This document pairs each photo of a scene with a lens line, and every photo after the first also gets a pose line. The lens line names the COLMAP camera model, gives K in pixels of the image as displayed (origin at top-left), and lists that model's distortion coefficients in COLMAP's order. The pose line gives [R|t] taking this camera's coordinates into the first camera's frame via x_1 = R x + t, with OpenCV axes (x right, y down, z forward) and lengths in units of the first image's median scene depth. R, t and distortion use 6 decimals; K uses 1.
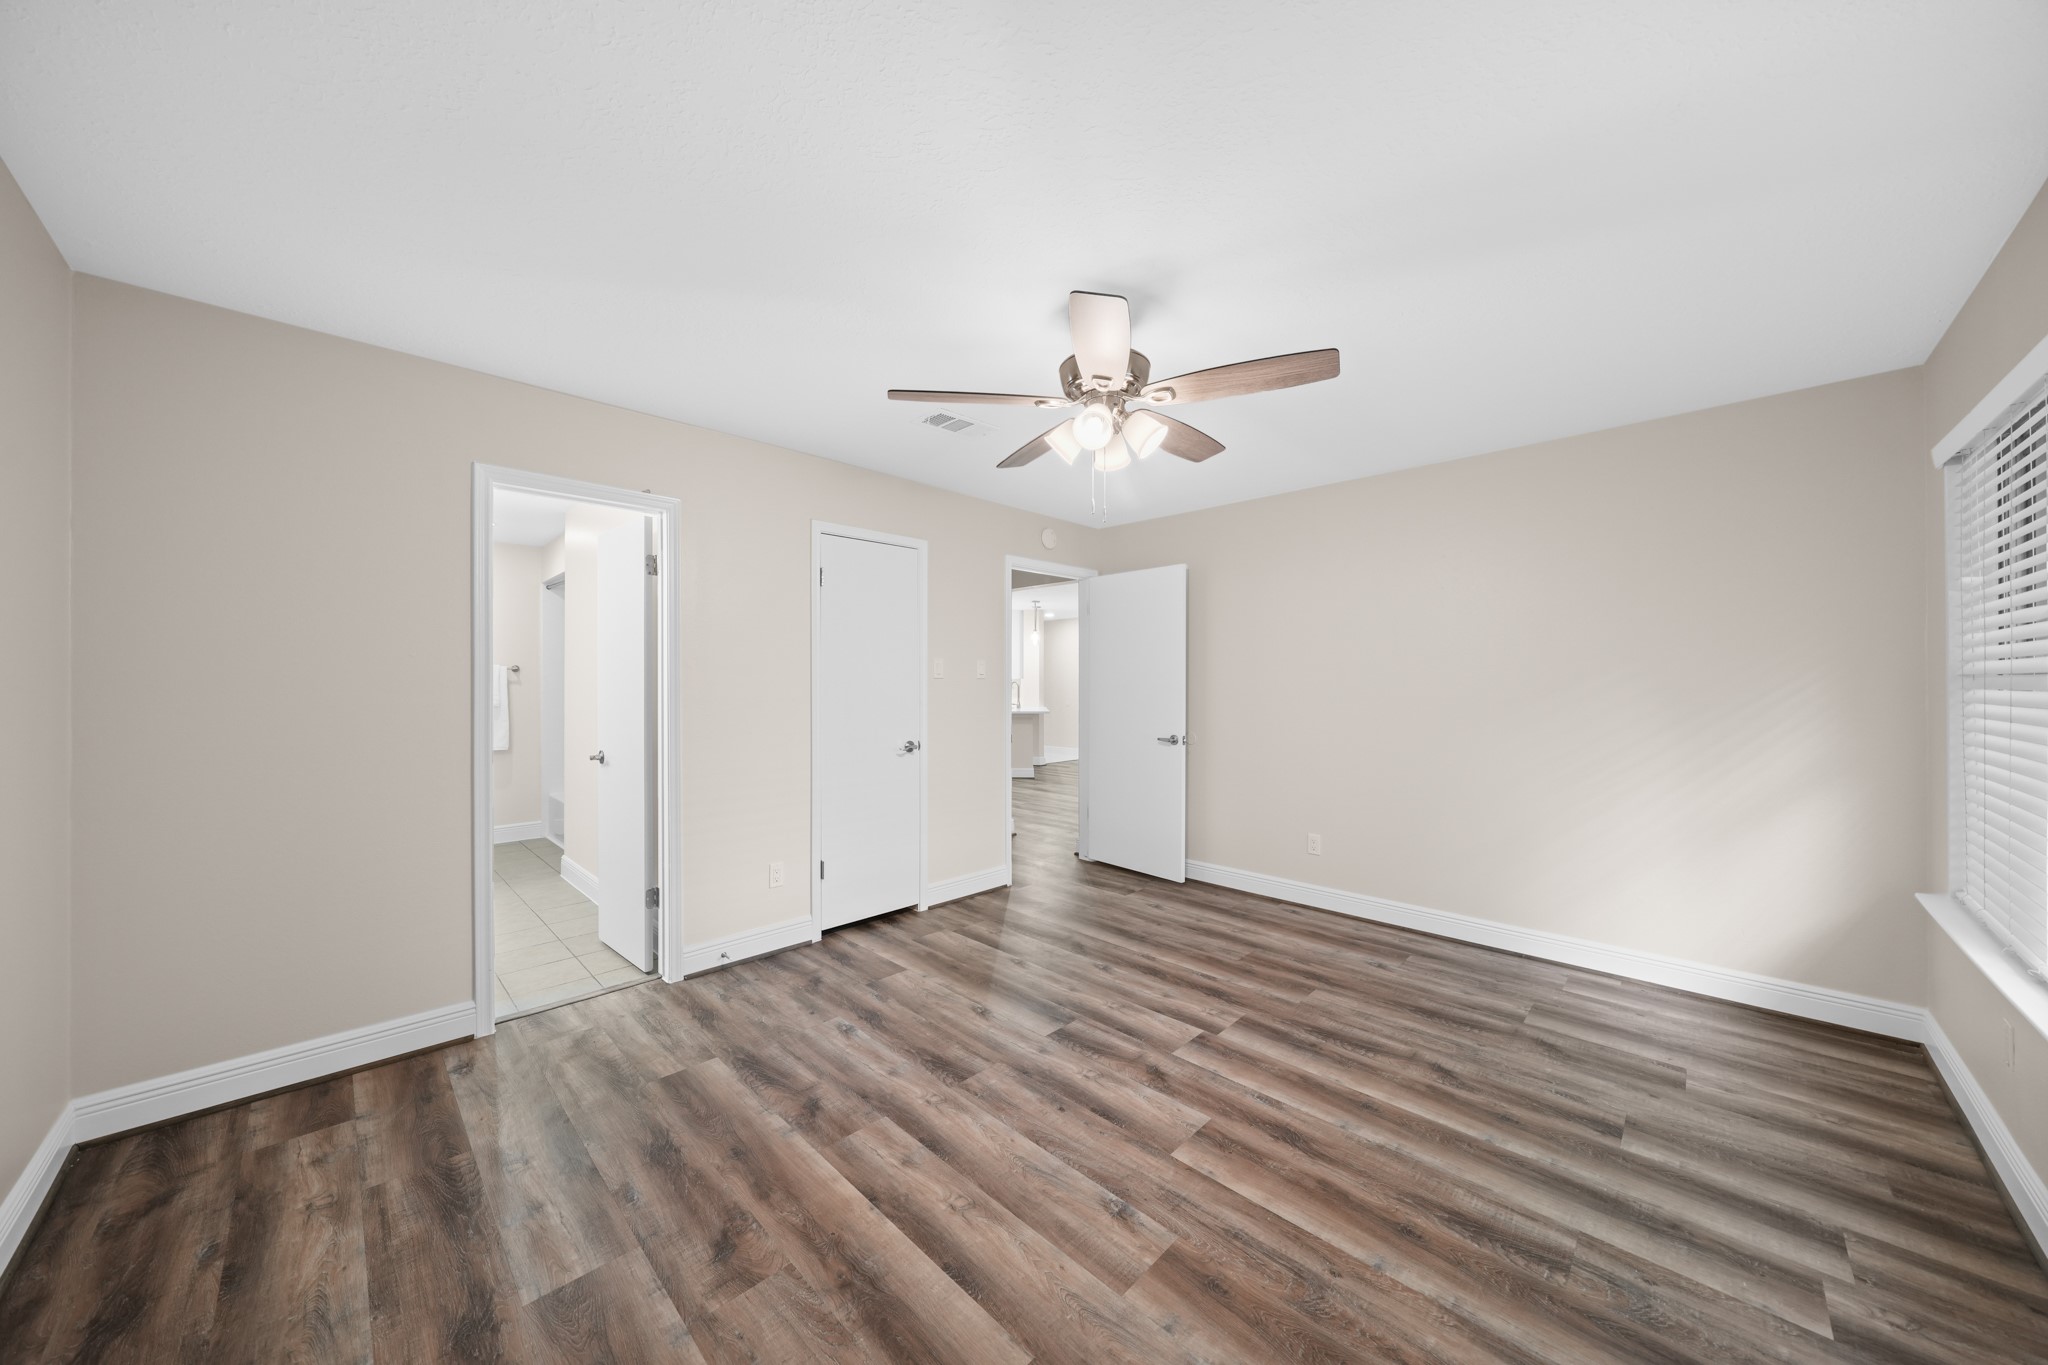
lens RADIAL K [[690.7, 0, 1029.2], [0, 690.7, 686.7], [0, 0, 1]] dist [0.009714, 0.000085]
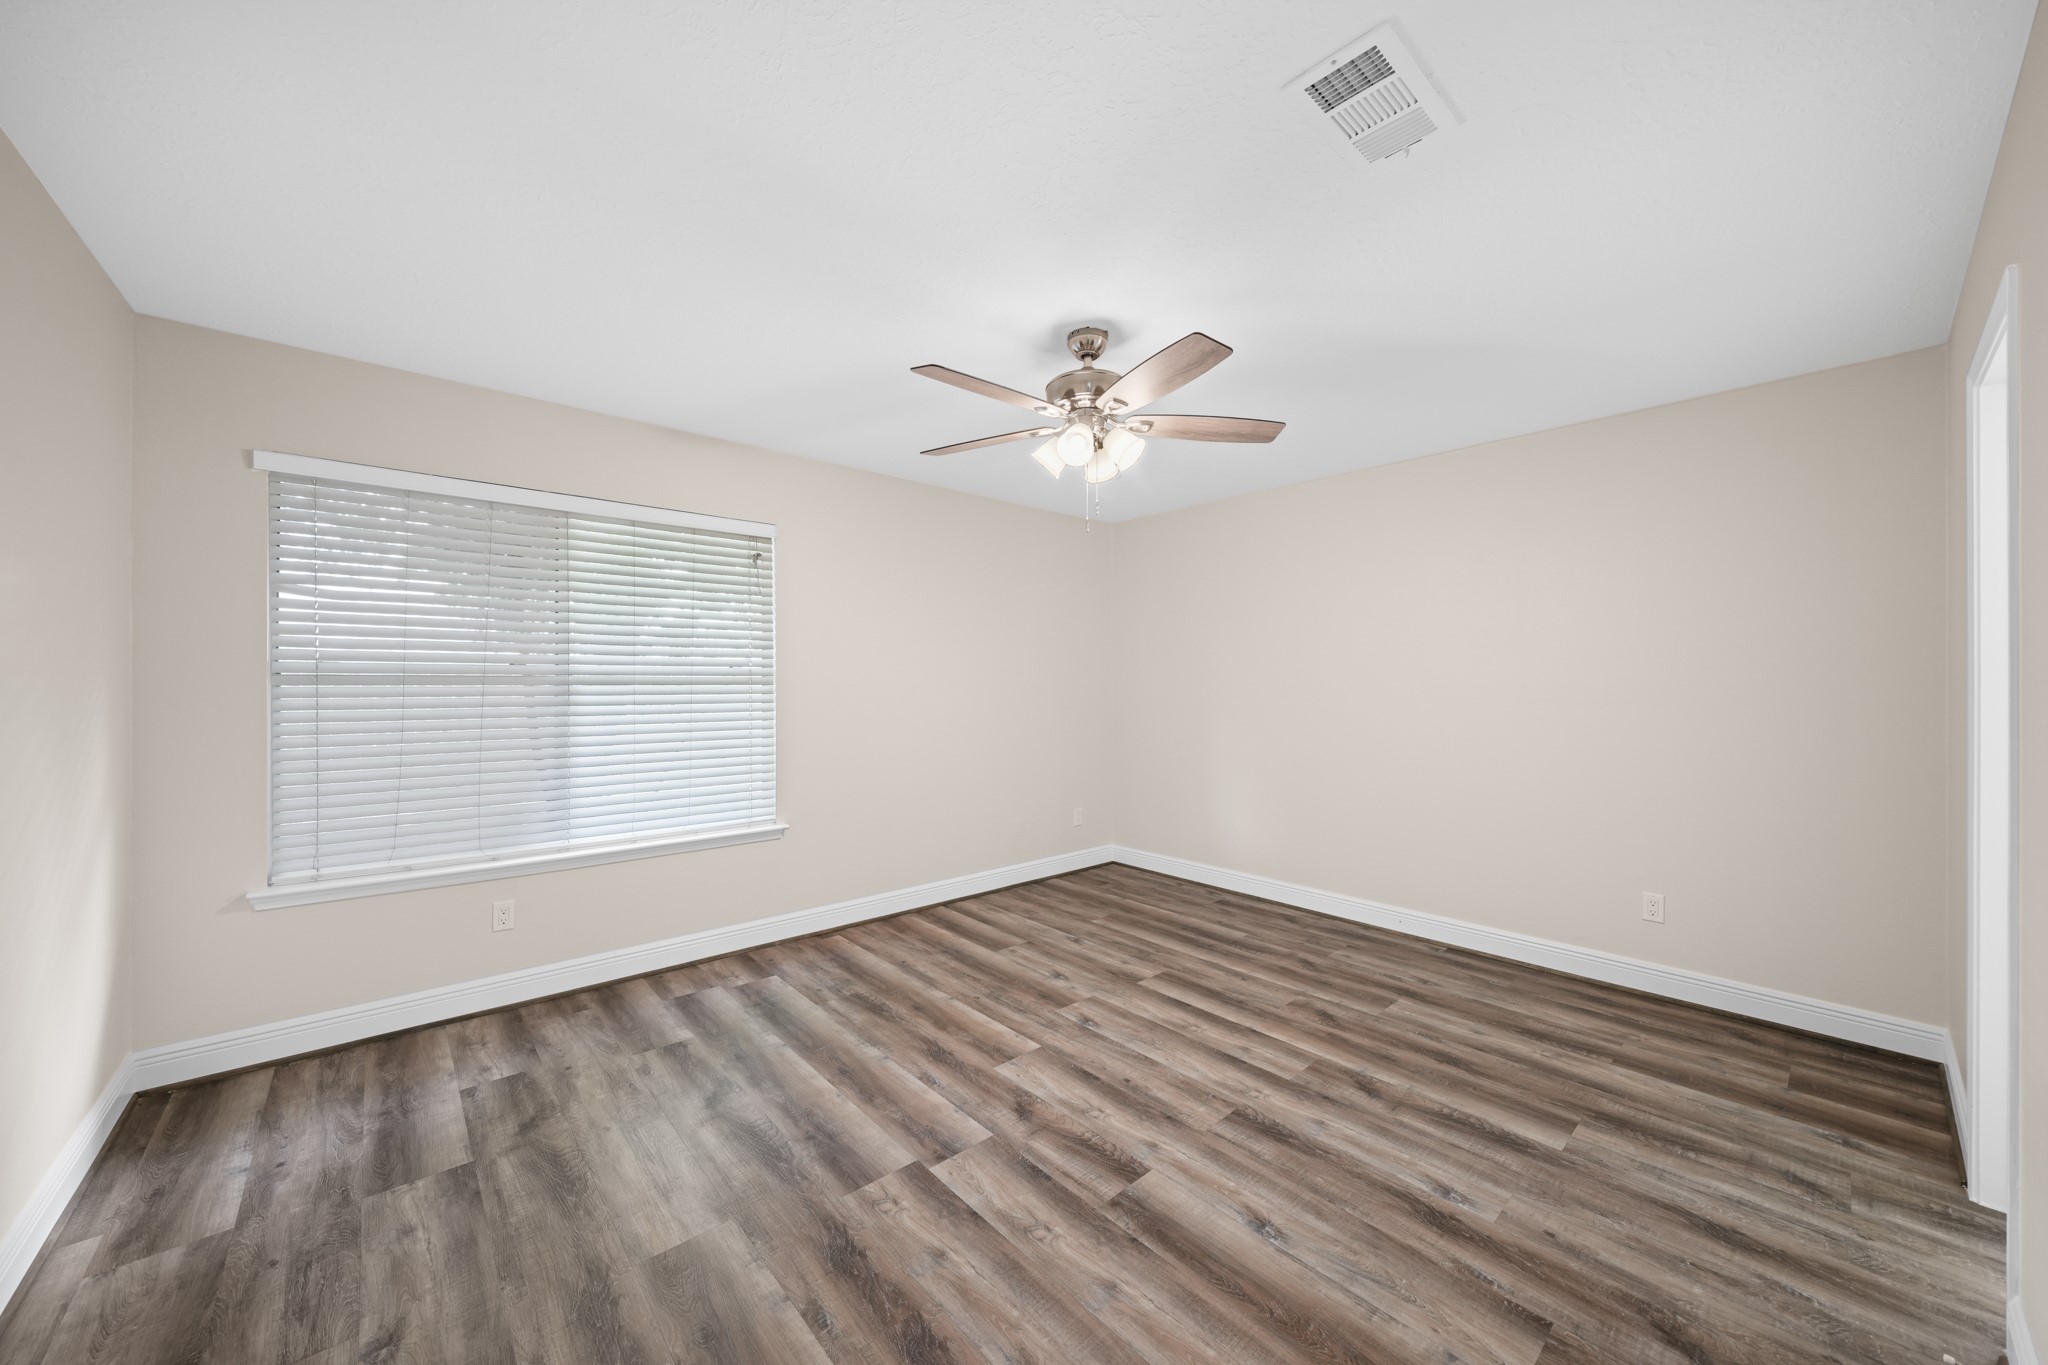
lens RADIAL K [[752.2, 0, 1022.3], [0, 752.2, 679.9], [0, 0, 1]] dist [0.000073, -0.000011]
pose [[-0.997180, -0.002403, 0.075013, 0.120172], [-0.002196, 0.999994, 0.002850, -0.011699], [-0.075020, 0.002677, -0.997178, 2.128604]]
